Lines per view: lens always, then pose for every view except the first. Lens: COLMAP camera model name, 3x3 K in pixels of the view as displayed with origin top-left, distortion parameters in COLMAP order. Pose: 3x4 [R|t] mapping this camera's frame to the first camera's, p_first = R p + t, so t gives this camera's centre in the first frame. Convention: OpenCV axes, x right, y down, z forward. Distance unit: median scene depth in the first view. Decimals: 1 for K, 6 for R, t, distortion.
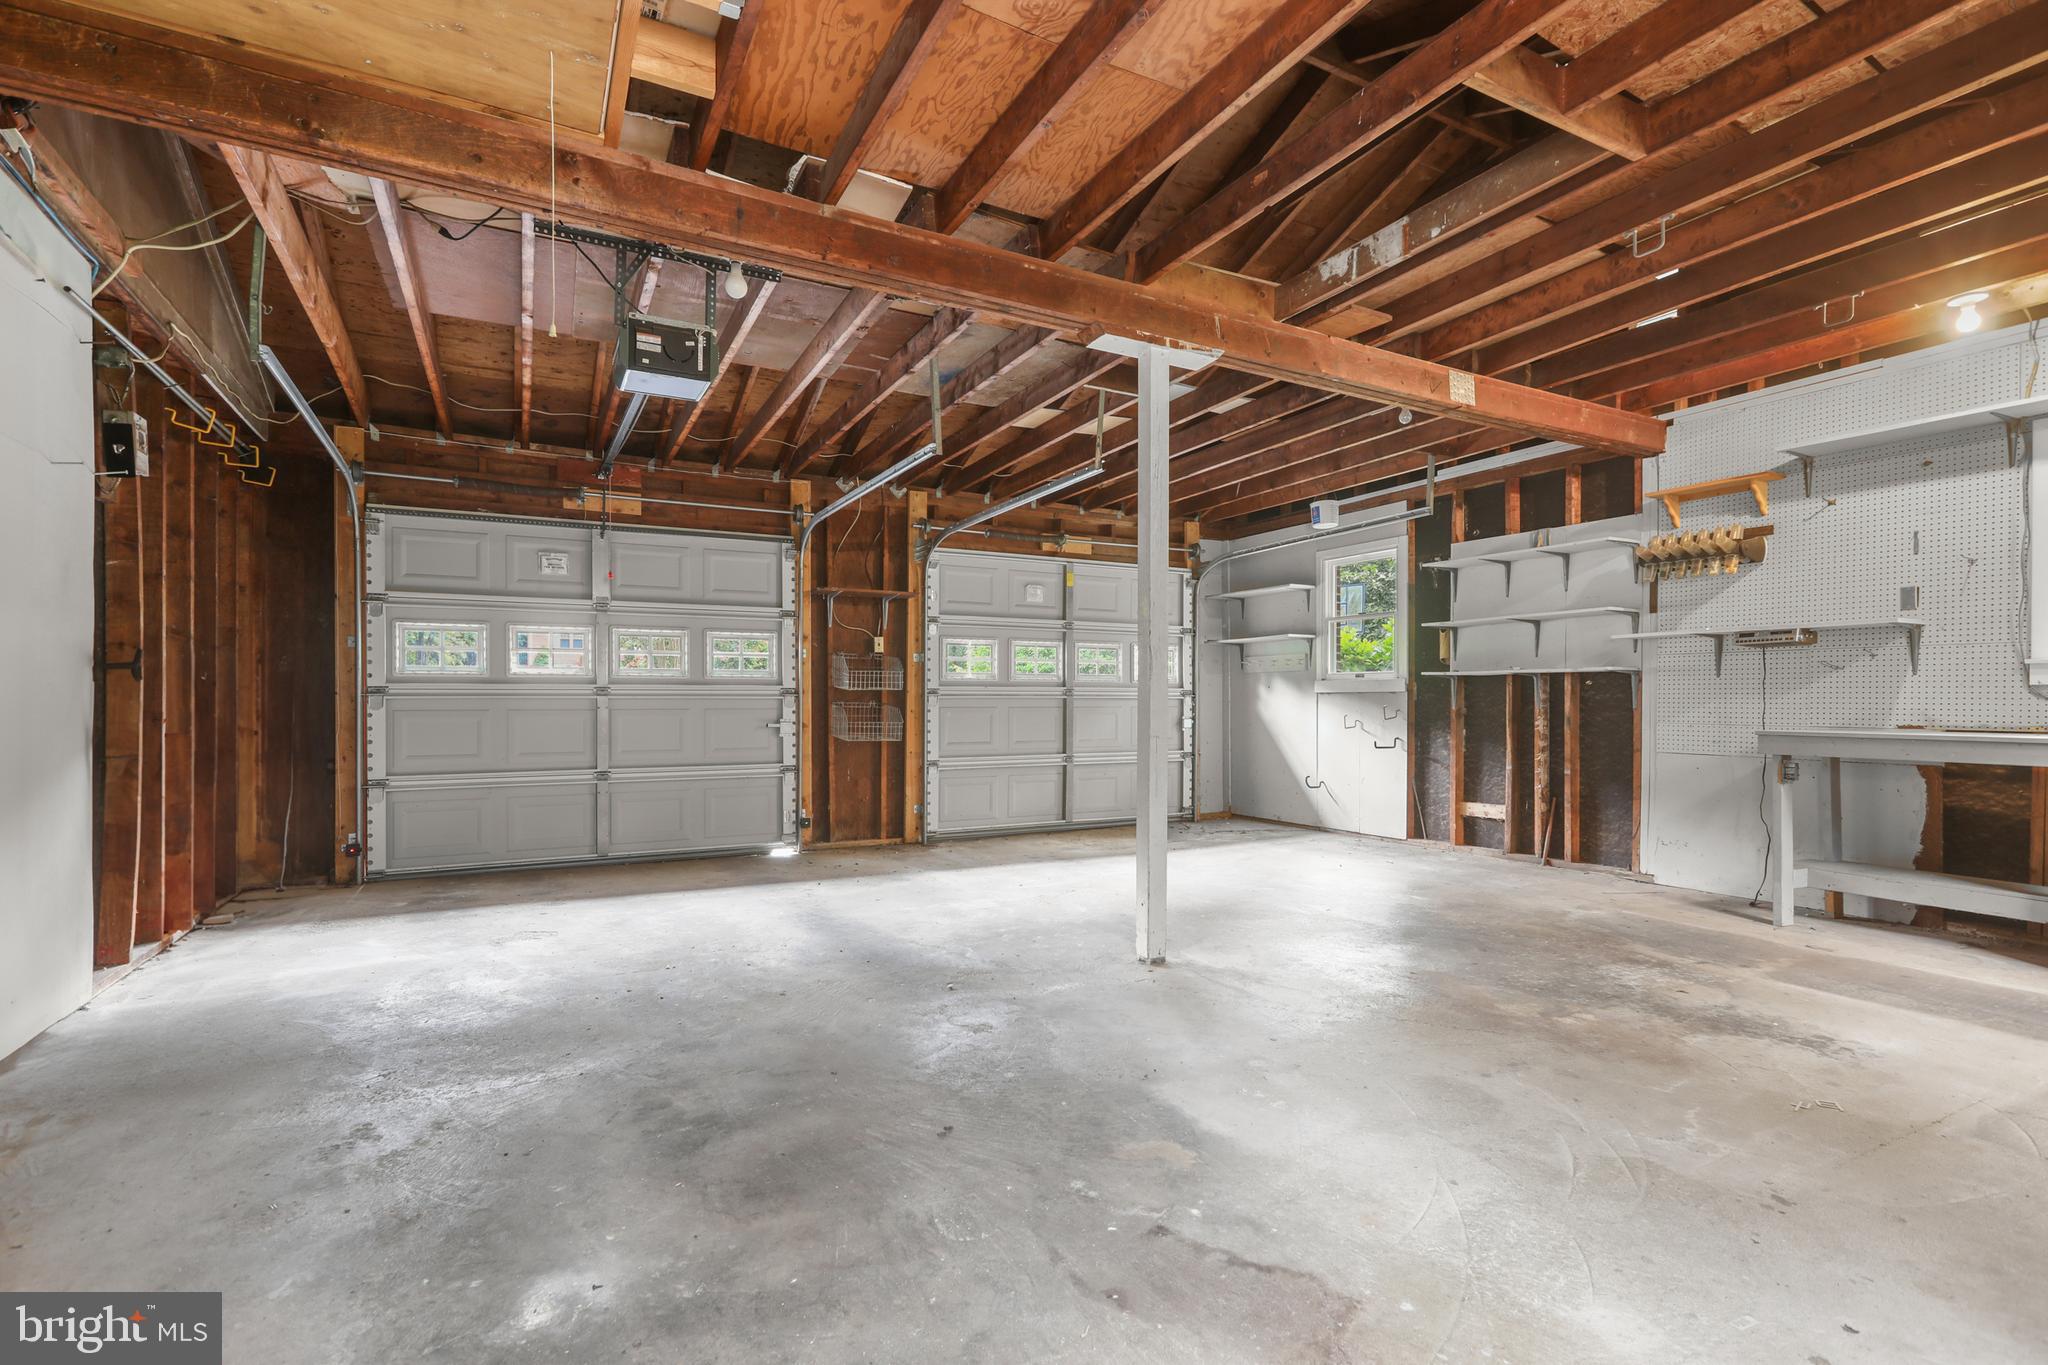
lens RADIAL K [[934.3, 0, 1020.5], [0, 934.3, 674.6], [0, 0, 1]] dist [0.001136, 0.000241]
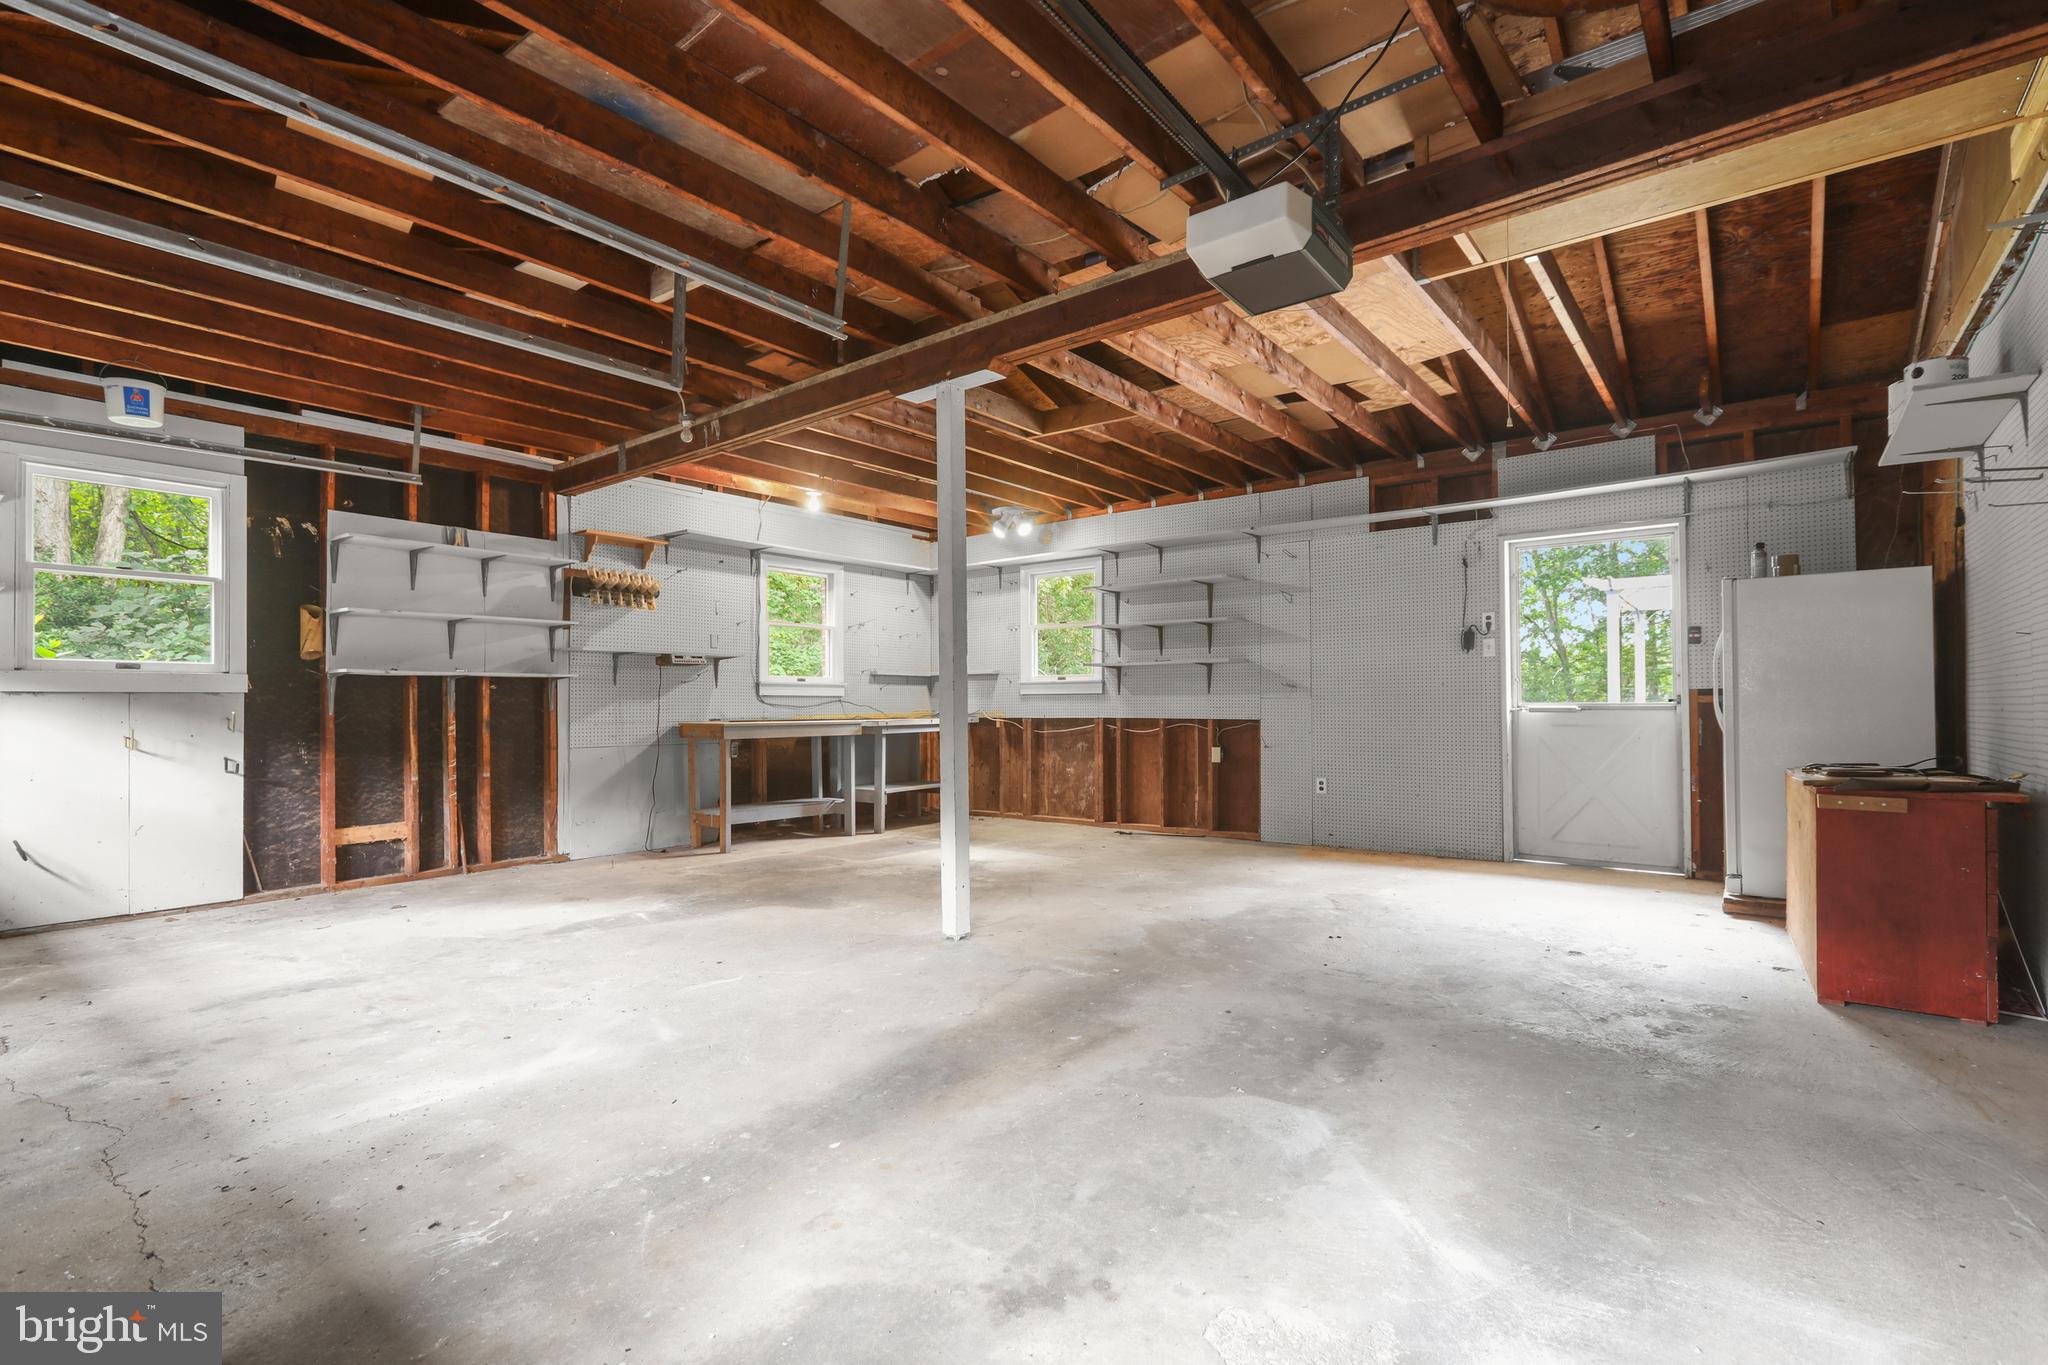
lens RADIAL K [[934.3, 0, 1020.5], [0, 934.3, 674.6], [0, 0, 1]] dist [0.001136, 0.000241]
pose [[-0.392458, 0.028285, 0.919335, -0.618425], [-0.021167, 0.998985, -0.039772, 0.025188], [-0.919526, -0.035069, -0.391461, 0.927172]]
